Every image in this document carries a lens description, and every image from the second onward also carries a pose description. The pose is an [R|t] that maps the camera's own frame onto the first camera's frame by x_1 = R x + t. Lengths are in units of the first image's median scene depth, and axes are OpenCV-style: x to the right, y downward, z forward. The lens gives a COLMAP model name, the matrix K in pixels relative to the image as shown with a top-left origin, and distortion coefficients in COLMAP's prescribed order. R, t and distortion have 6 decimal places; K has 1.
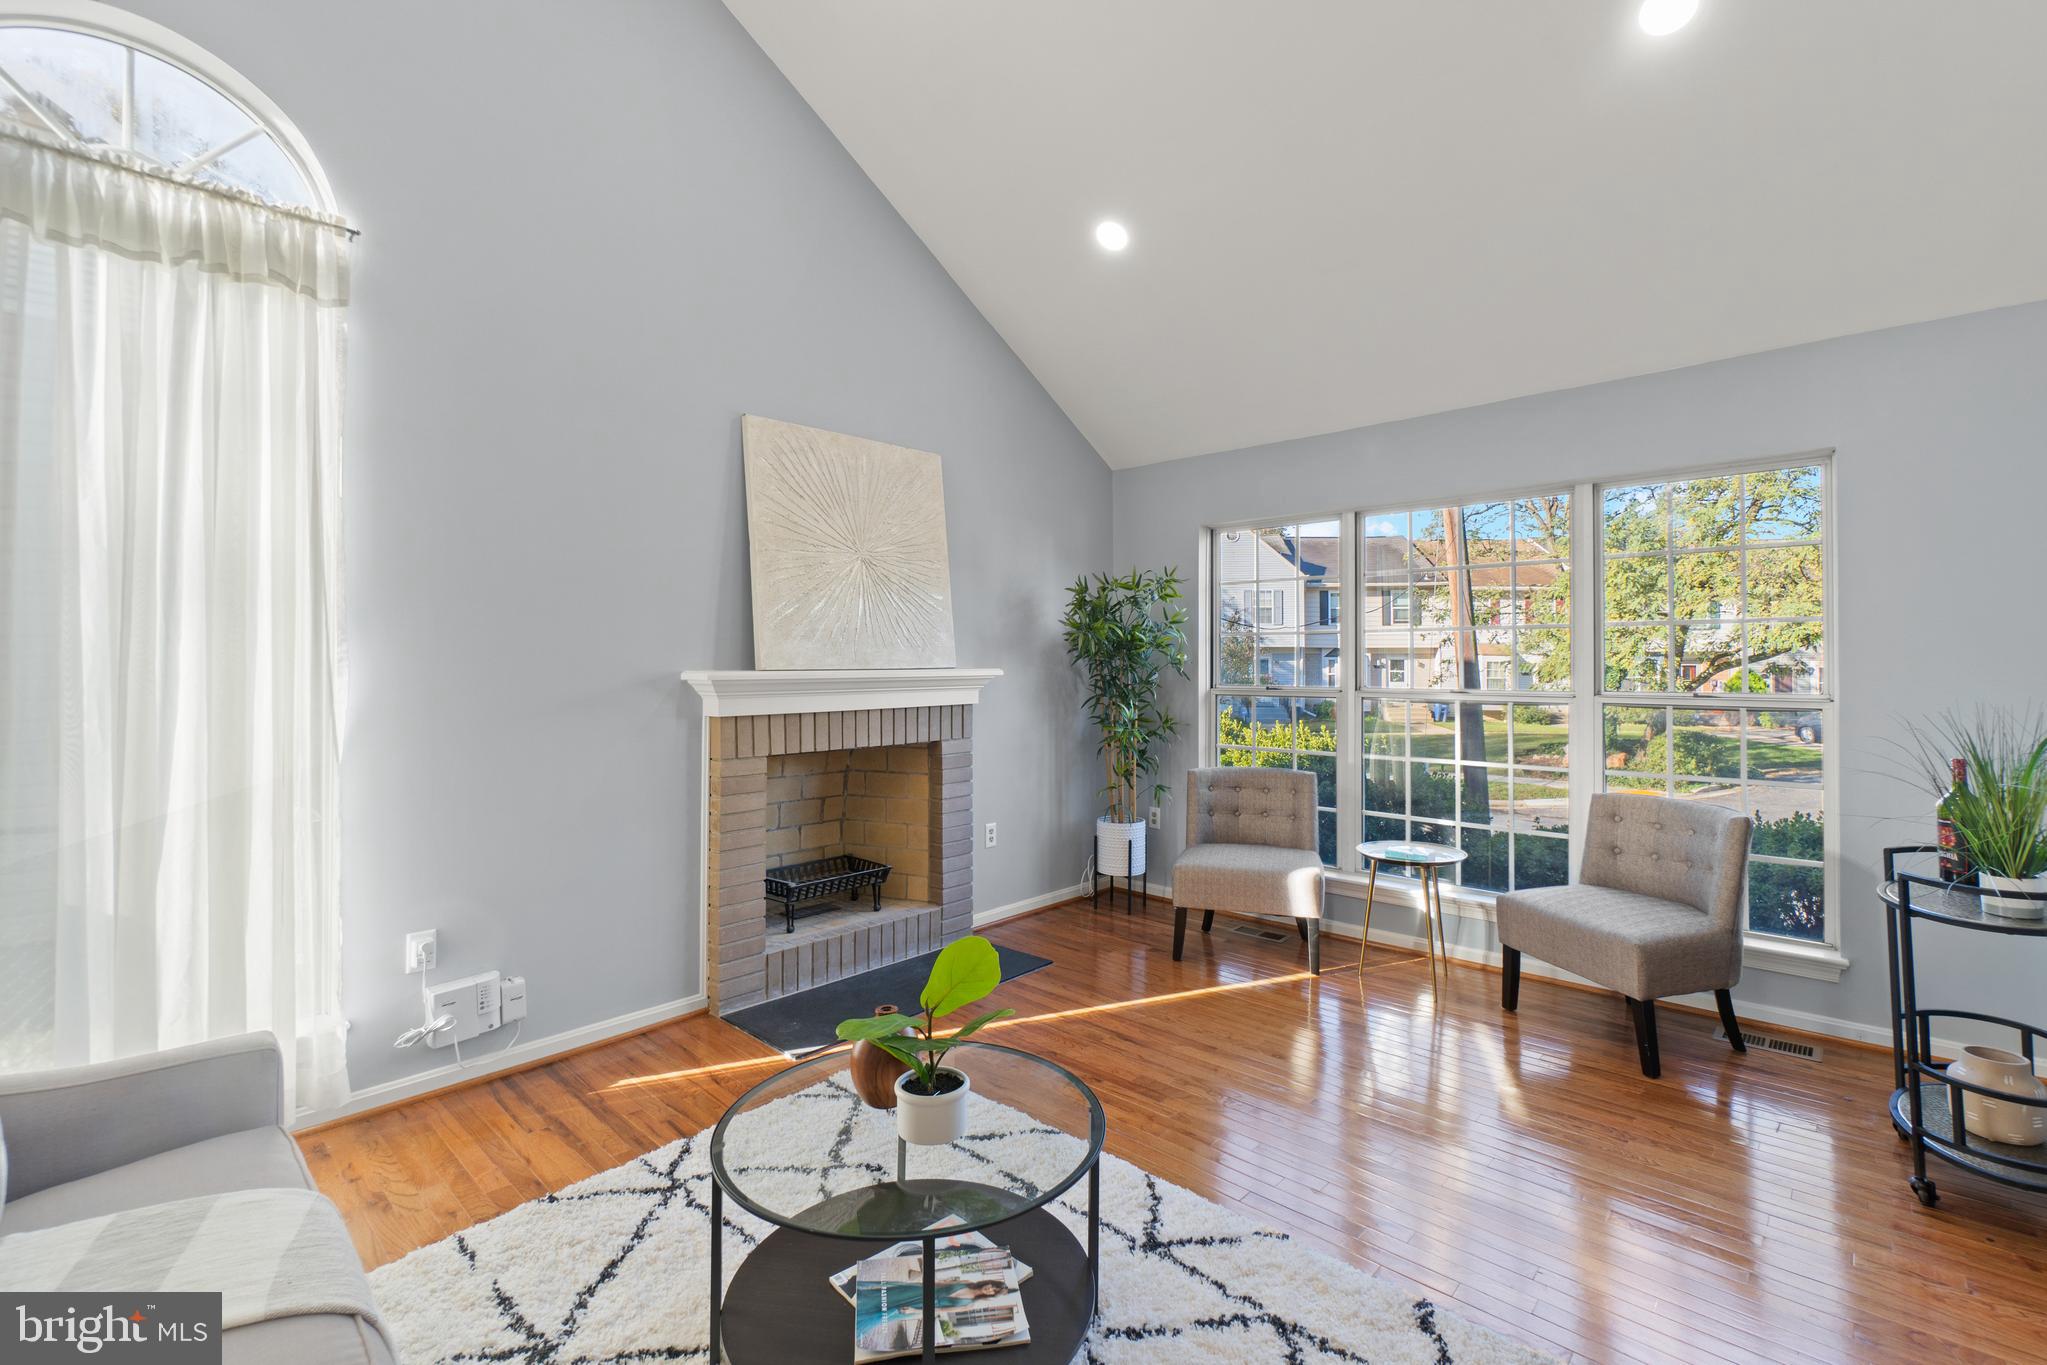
lens RADIAL K [[887.9, 0, 1078.8], [0, 887.9, 652.2], [0, 0, 1]] dist [-0.000570, -0.000276]
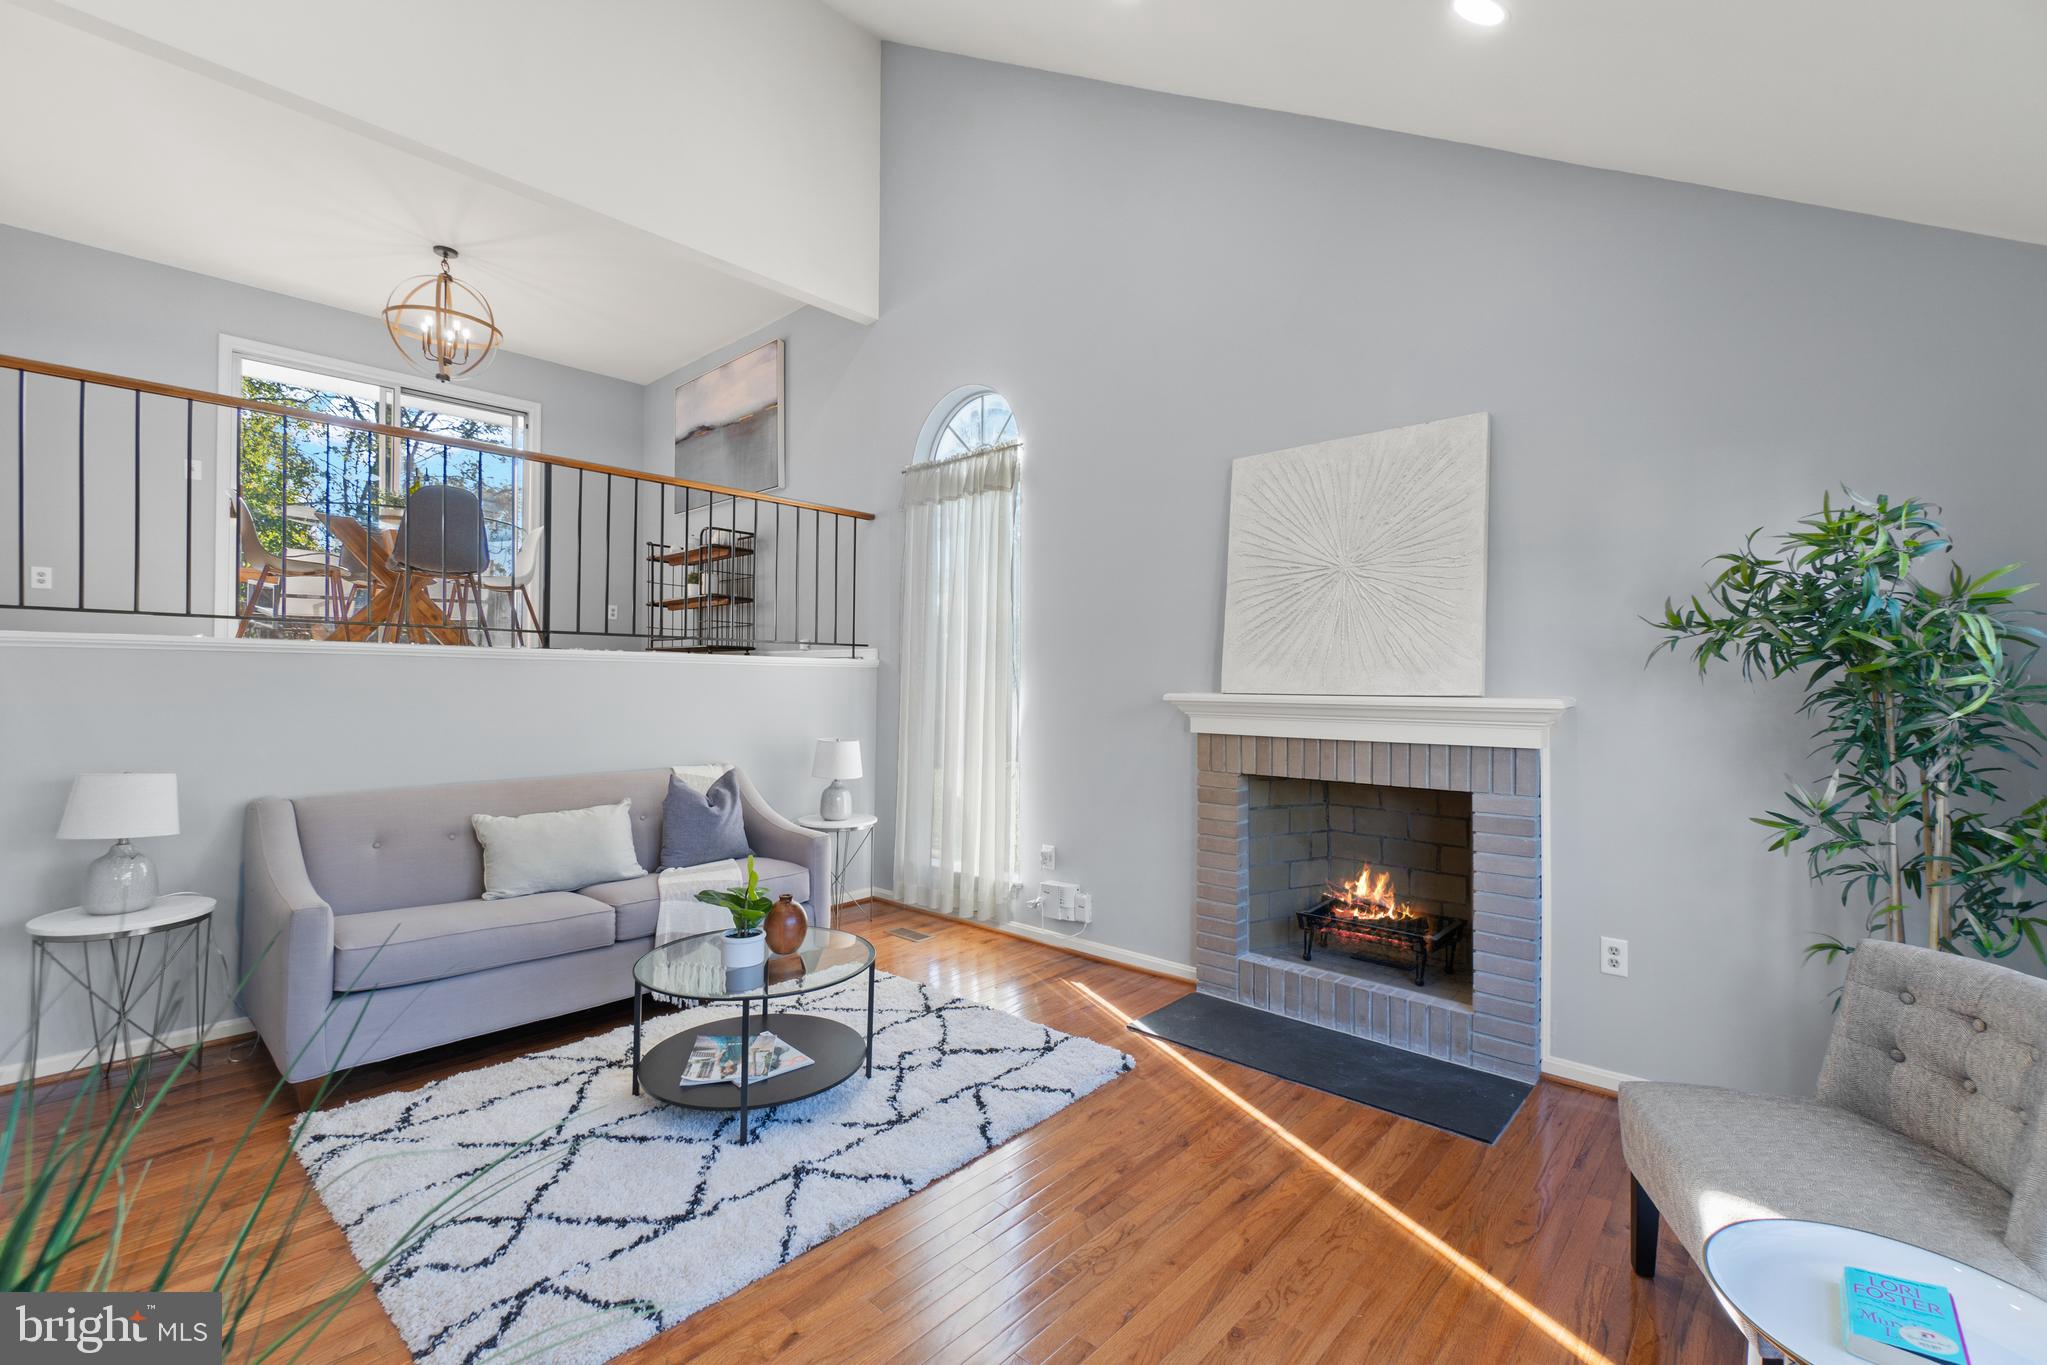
lens RADIAL K [[907.8, 0, 1023.5], [0, 907.8, 682.5], [0, 0, 1]] dist [0.002917, -0.000324]
pose [[-0.015344, -0.000184, -0.999882, 0.750920], [0.003813, 0.999993, -0.000243, 0.006124], [0.999875, -0.003816, -0.015343, 0.759933]]
